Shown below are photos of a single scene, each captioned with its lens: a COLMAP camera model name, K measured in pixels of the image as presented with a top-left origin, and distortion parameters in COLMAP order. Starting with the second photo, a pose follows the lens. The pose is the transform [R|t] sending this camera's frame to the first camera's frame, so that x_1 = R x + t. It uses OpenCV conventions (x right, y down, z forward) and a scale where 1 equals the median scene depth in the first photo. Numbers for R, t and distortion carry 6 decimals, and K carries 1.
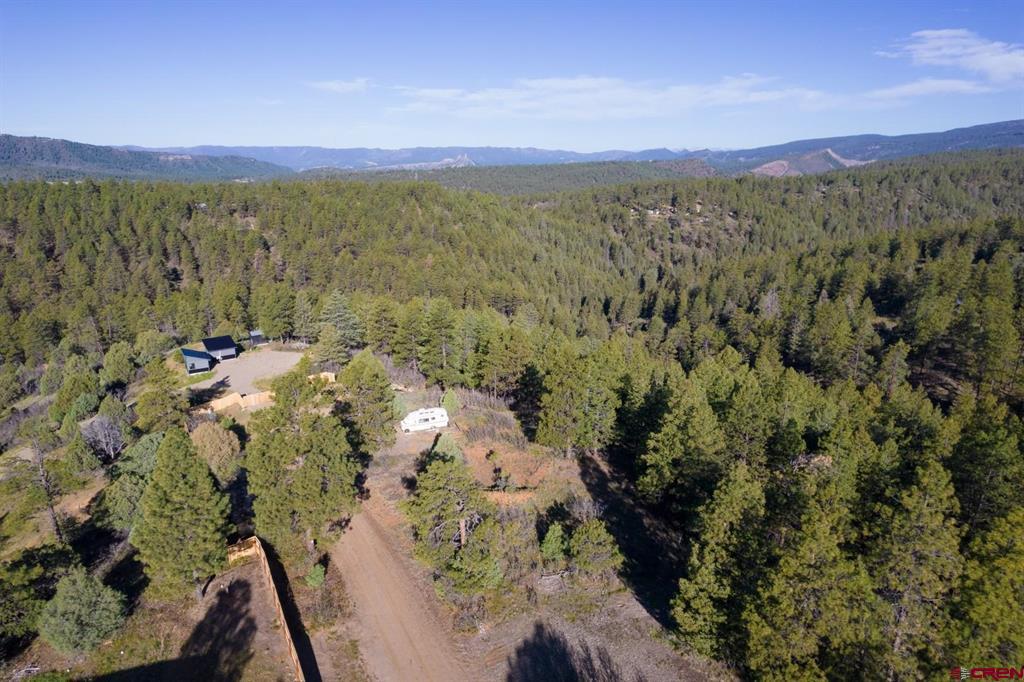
lens RADIAL K [[642.4, 0, 509.4], [0, 642.4, 340.0], [0, 0, 1]] dist [0.121547, -0.037879]
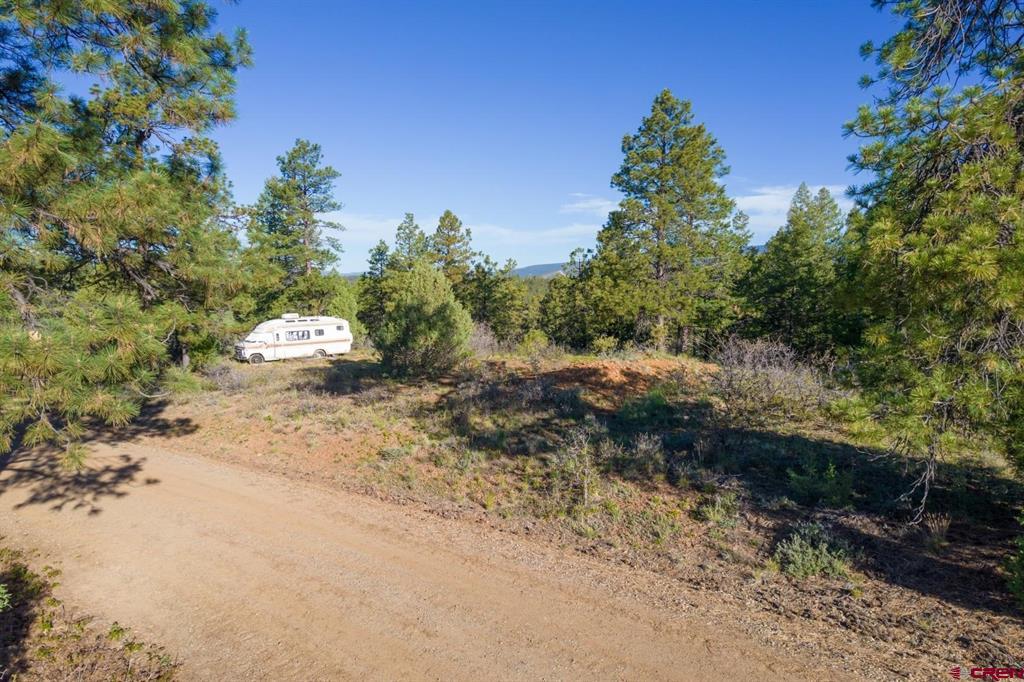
lens RADIAL K [[620.4, 0, 511.2], [0, 620.4, 344.6], [0, 0, 1]] dist [0.082896, -0.063927]
pose [[0.926254, -0.023634, 0.376158, -0.029243], [0.092260, 0.981886, -0.165491, 0.039361], [-0.365433, 0.187991, 0.911657, 0.104903]]
